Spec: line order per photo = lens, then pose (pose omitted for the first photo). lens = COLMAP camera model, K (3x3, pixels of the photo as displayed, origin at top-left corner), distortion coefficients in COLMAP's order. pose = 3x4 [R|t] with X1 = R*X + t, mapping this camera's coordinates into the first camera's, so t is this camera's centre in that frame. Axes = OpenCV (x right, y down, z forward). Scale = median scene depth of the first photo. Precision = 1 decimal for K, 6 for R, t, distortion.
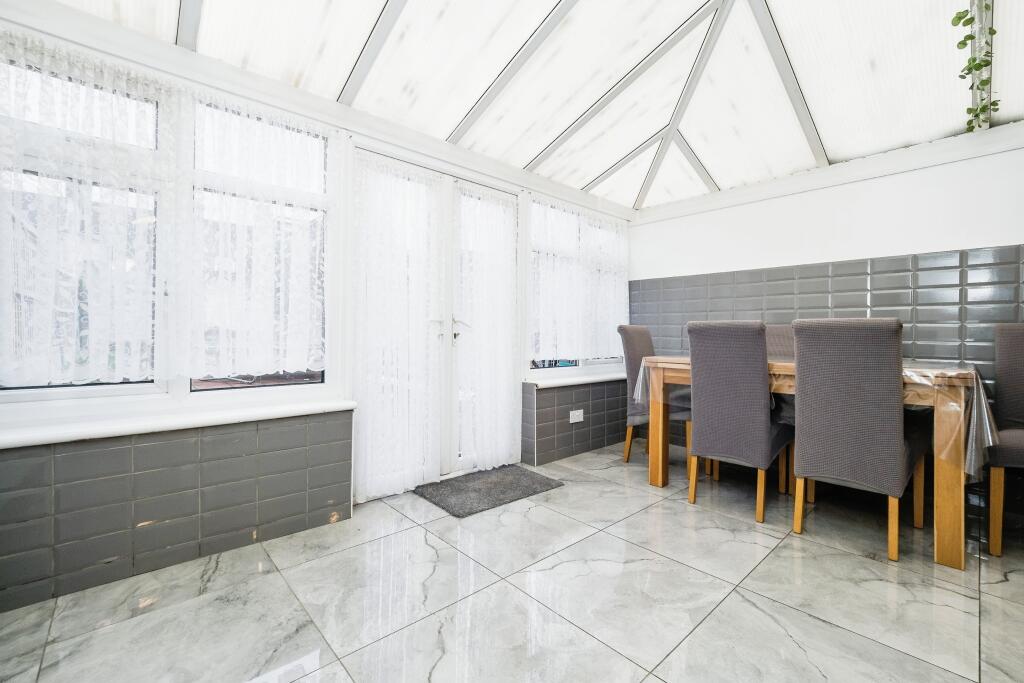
lens RADIAL K [[433.2, 0, 515.7], [0, 433.2, 338.9], [0, 0, 1]] dist [-0.001155, 0.000089]
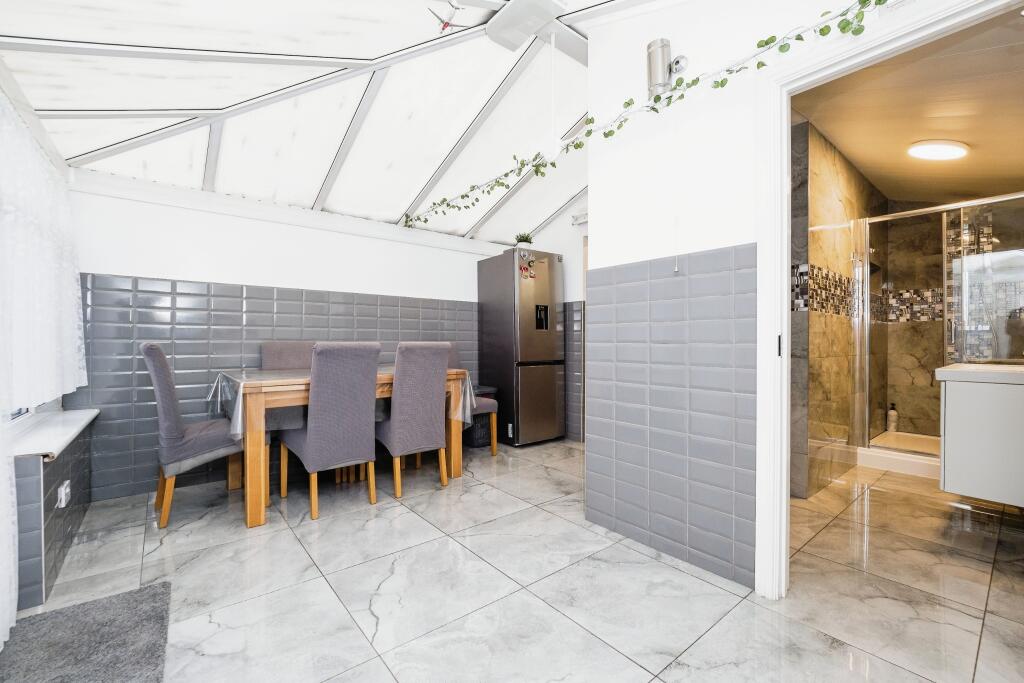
lens RADIAL K [[433.2, 0, 515.7], [0, 433.2, 338.9], [0, 0, 1]] dist [-0.001155, 0.000089]
pose [[0.055812, -0.004275, 0.998432, -0.564986], [0.005142, 0.999979, 0.003994, -0.047854], [-0.998428, 0.004911, 0.055833, 0.443940]]
